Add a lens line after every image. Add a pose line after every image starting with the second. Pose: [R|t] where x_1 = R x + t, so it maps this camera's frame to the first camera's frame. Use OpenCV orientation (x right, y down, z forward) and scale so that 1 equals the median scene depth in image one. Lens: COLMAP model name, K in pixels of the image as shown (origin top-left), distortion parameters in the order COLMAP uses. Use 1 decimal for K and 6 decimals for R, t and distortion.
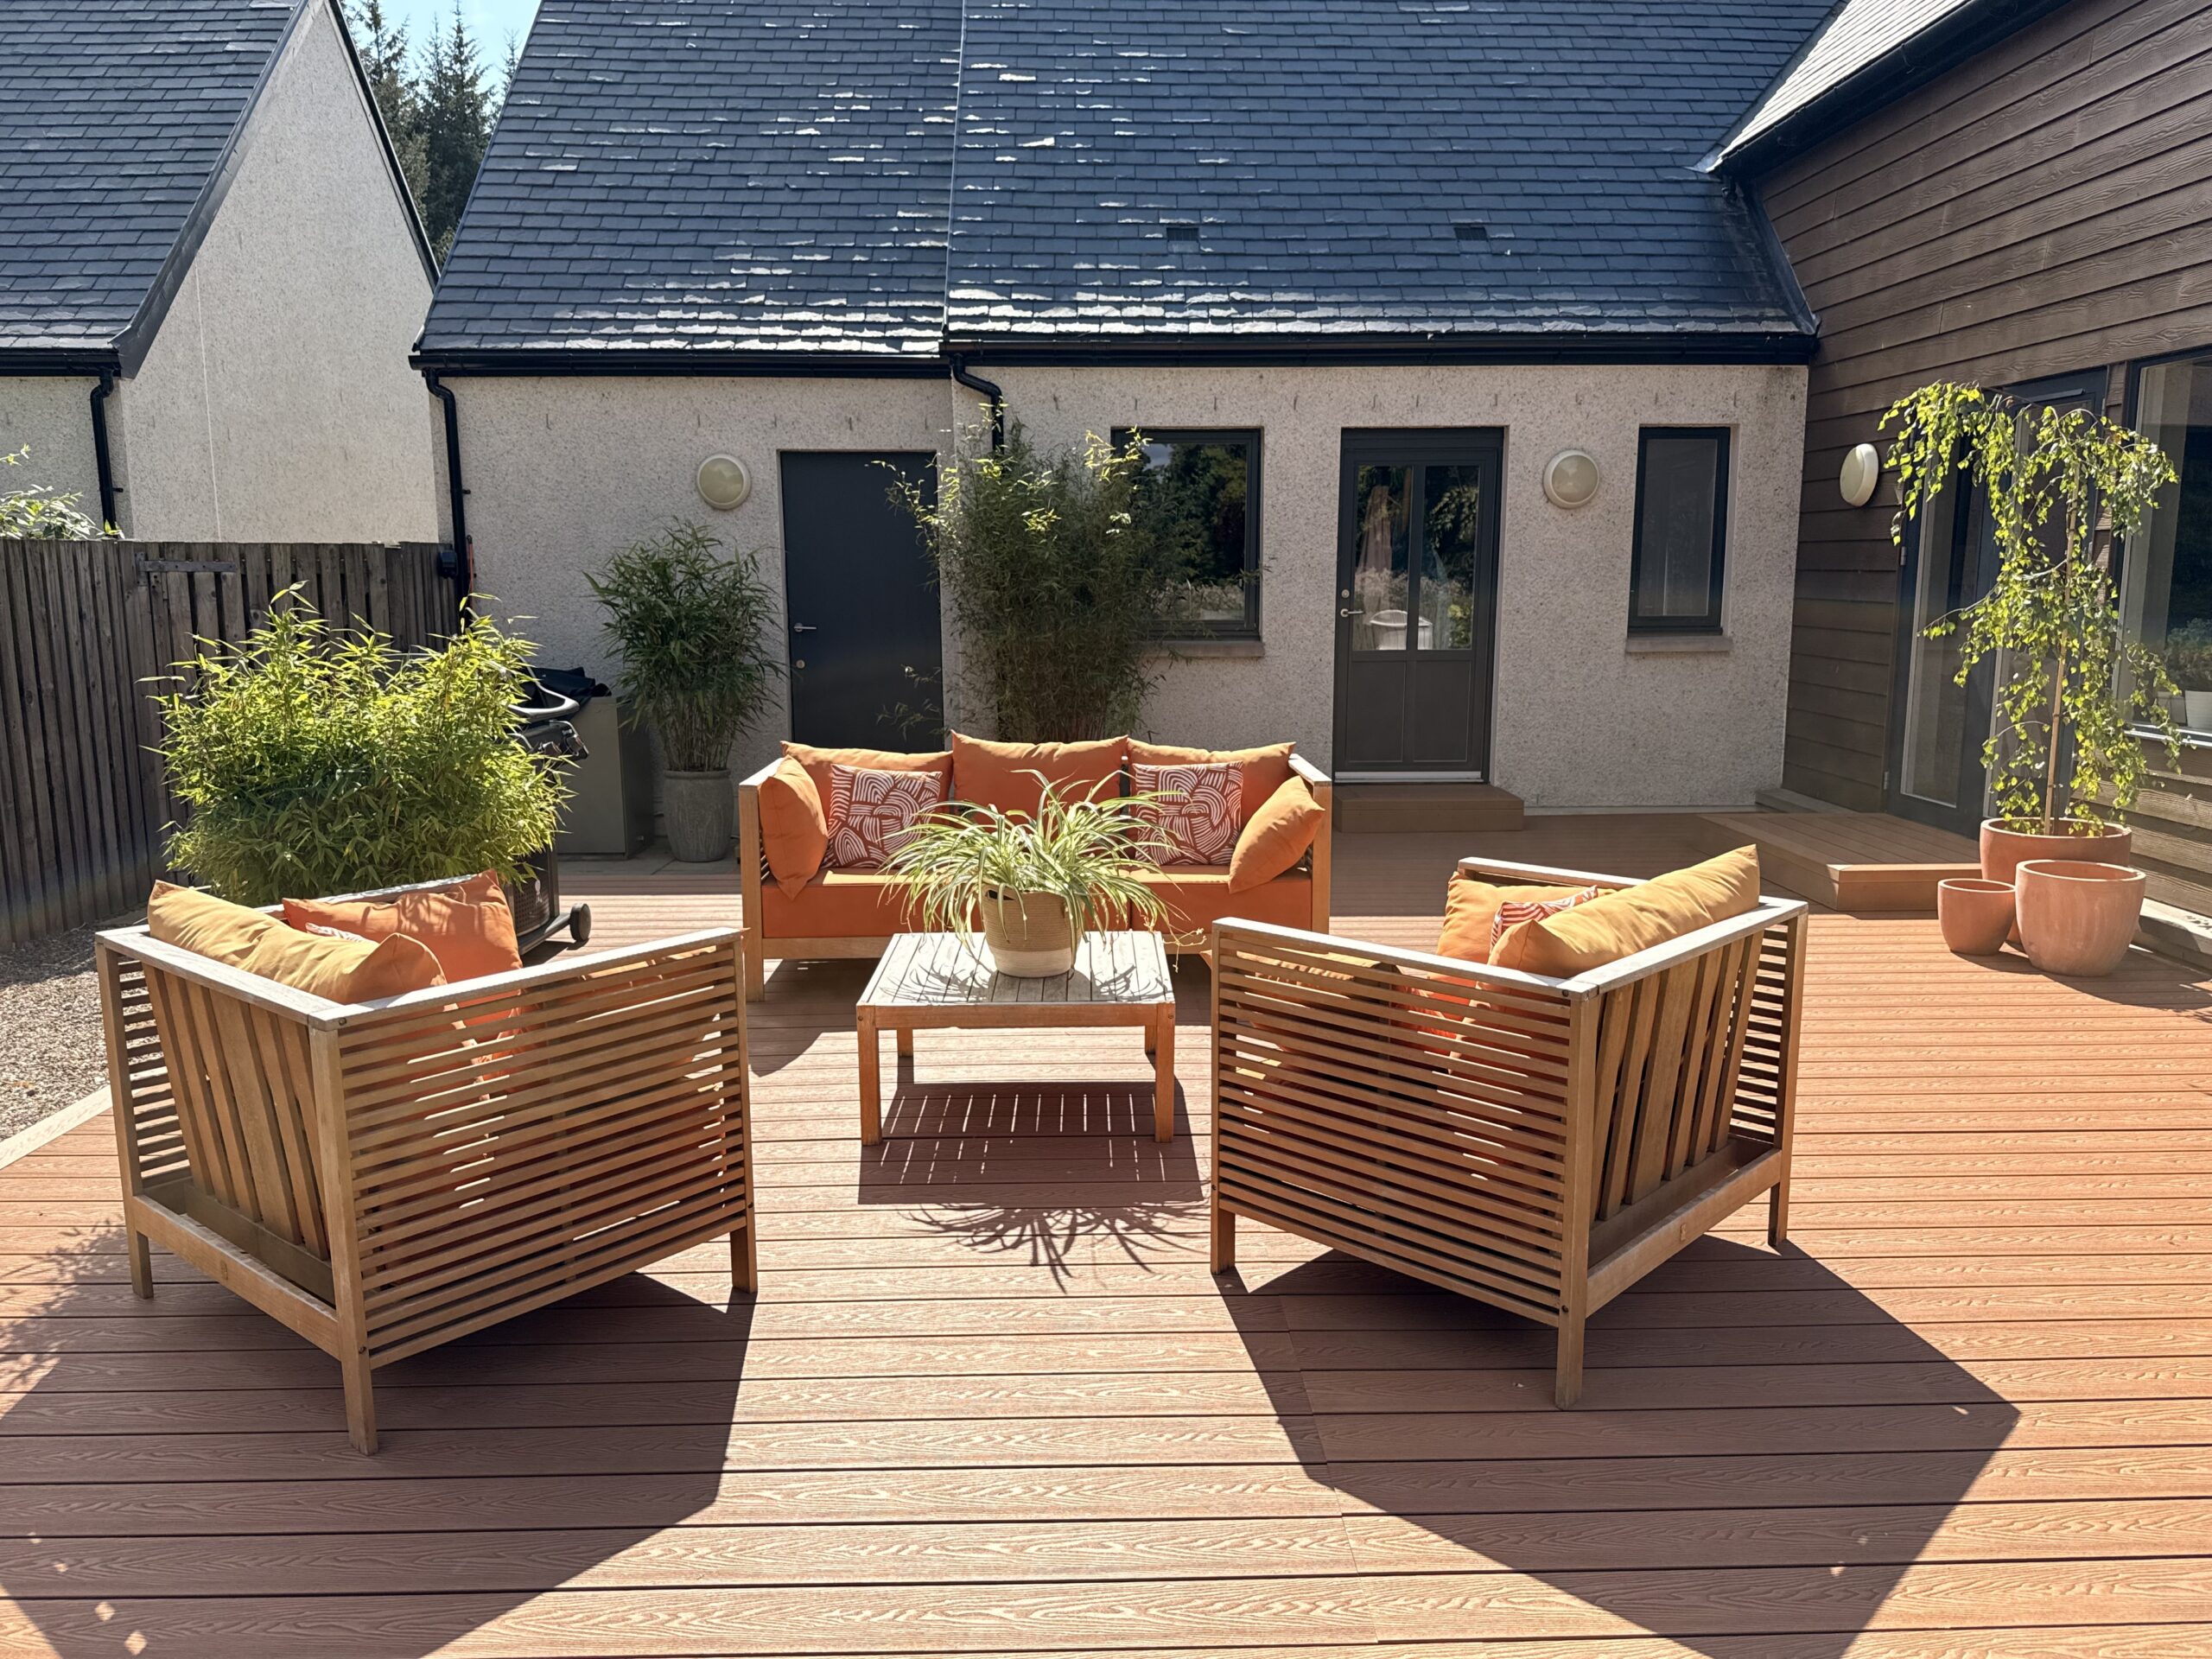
lens RADIAL K [[1617.0, 0, 1097.3], [0, 1617.0, 836.8], [0, 0, 1]] dist [0.062013, -0.083429]
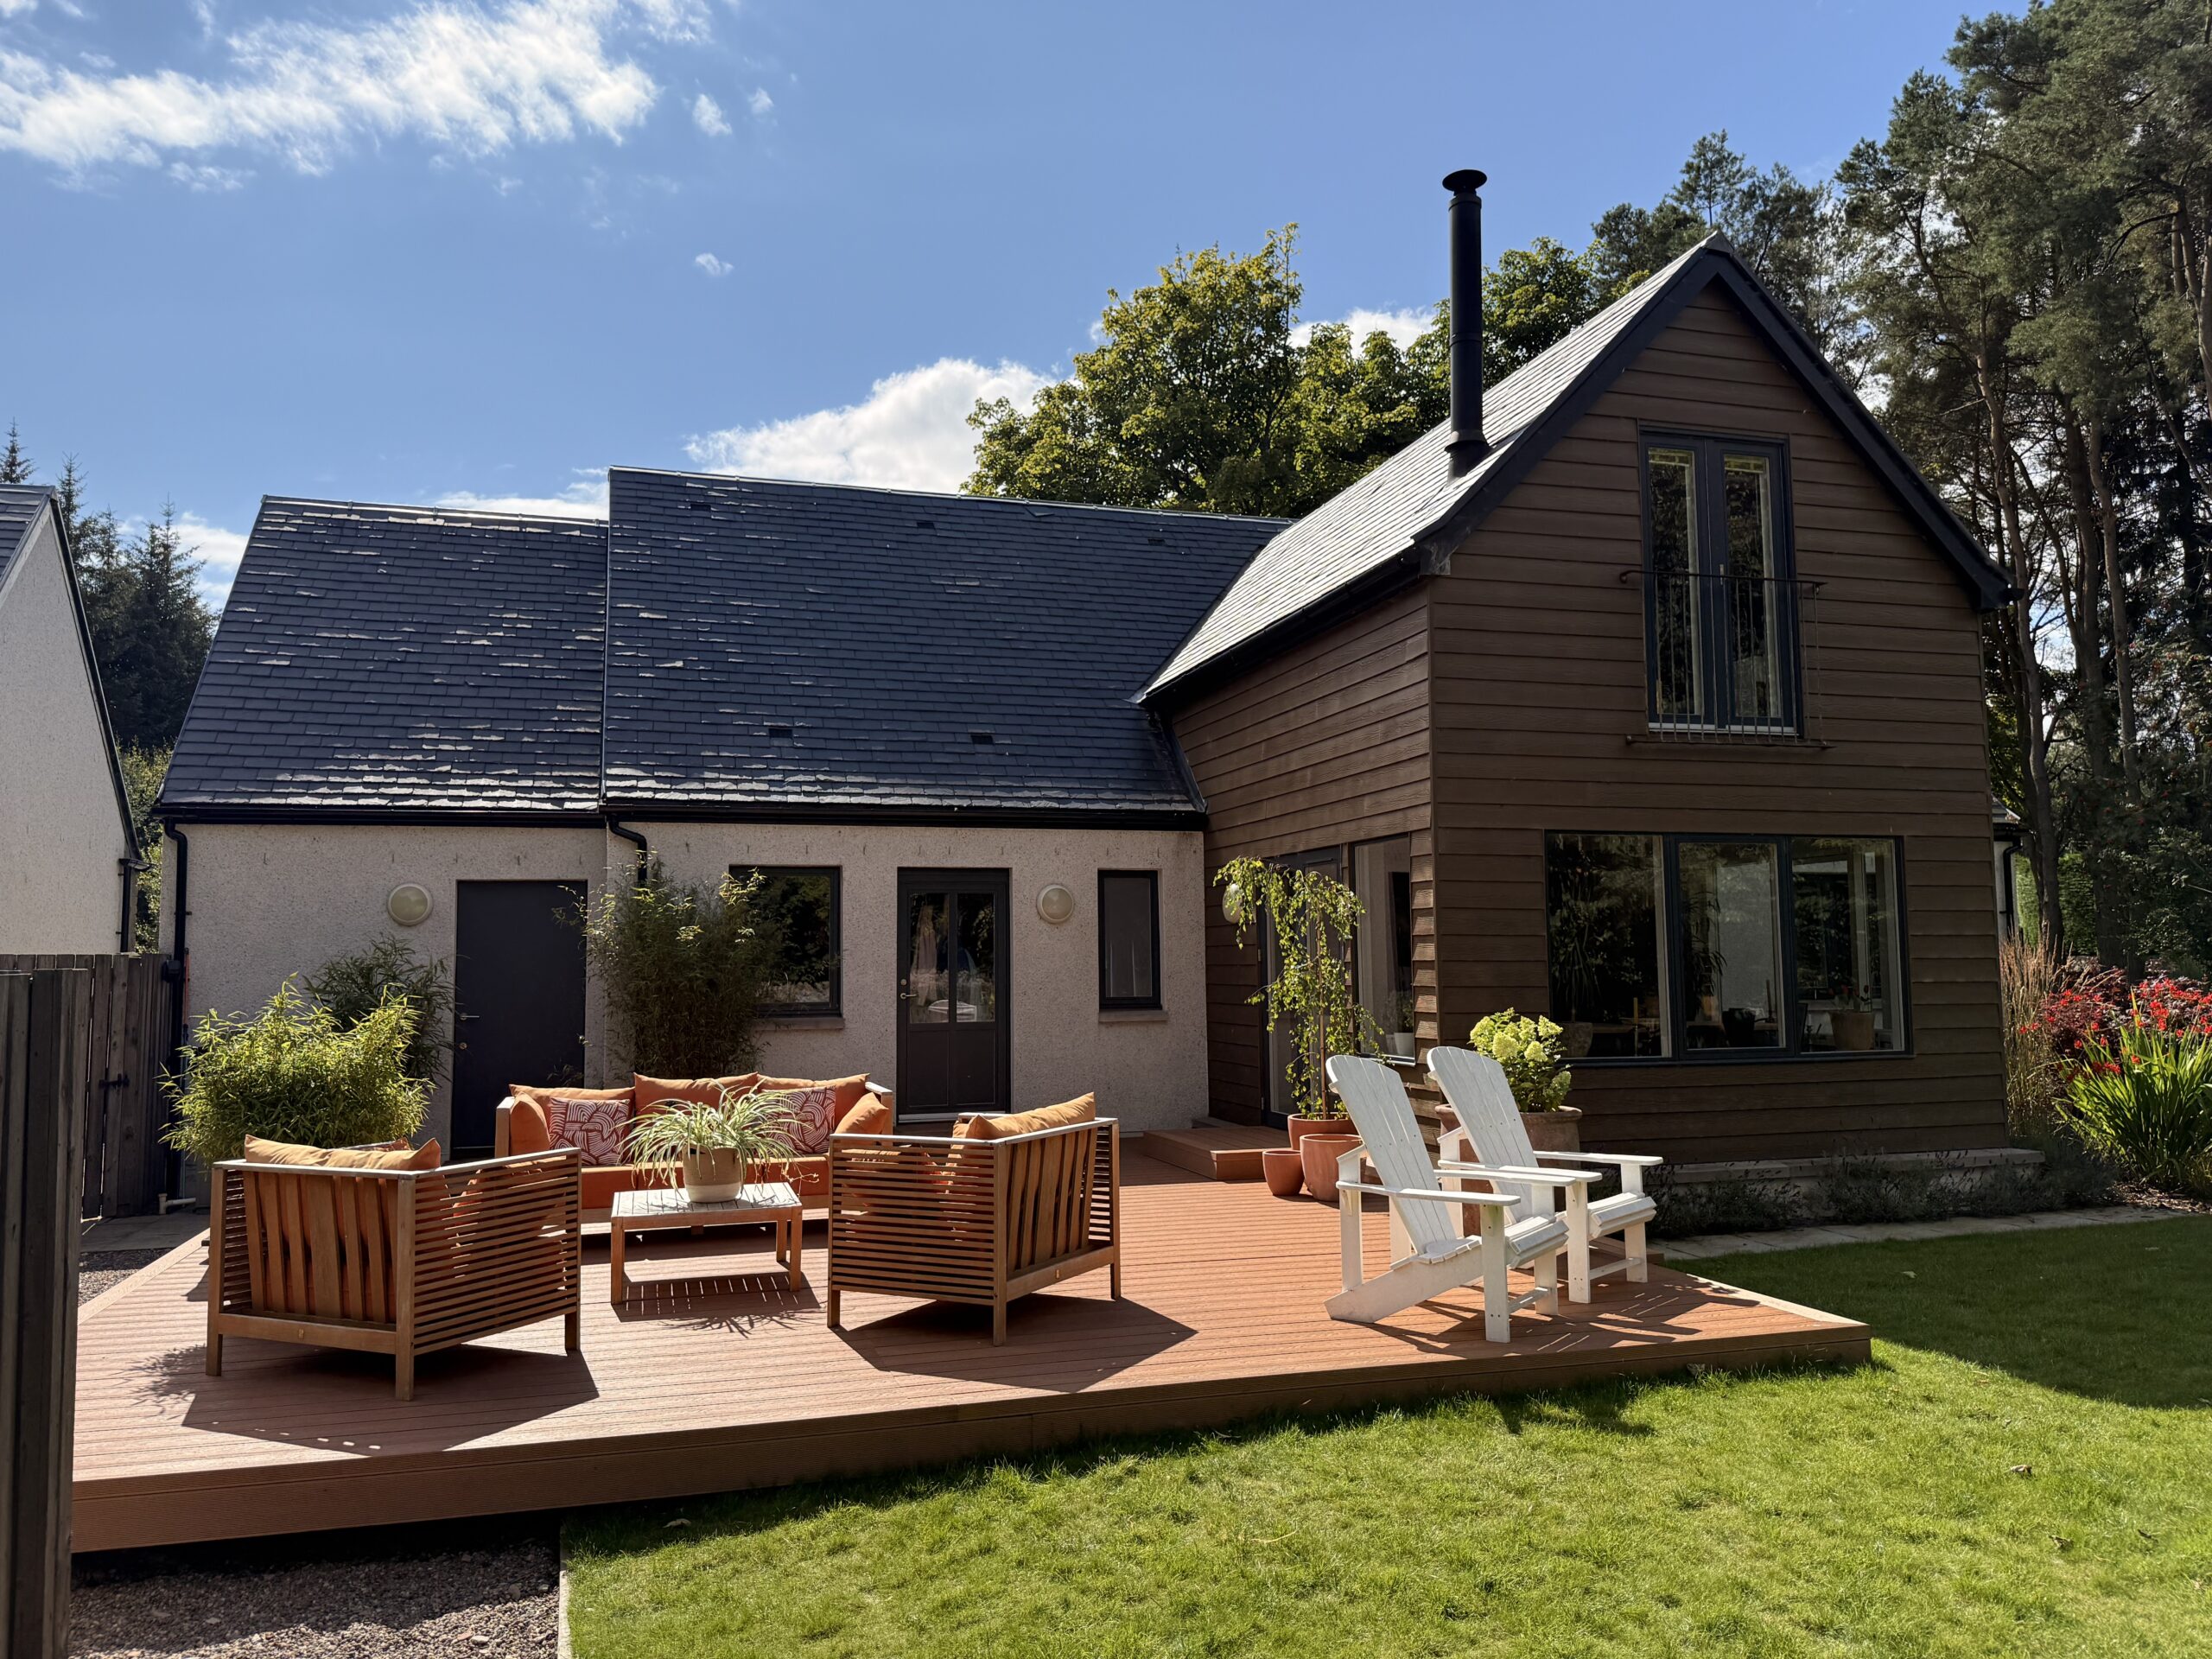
lens RADIAL K [[1617.0, 0, 1151.1], [0, 1617.0, 849.1], [0, 0, 1]] dist [0.062013, -0.083429]
pose [[0.956799, 0.012020, 0.290501, -0.048549], [0.057069, 0.971945, -0.228179, 0.068004], [-0.285094, 0.234900, 0.929270, -0.382353]]
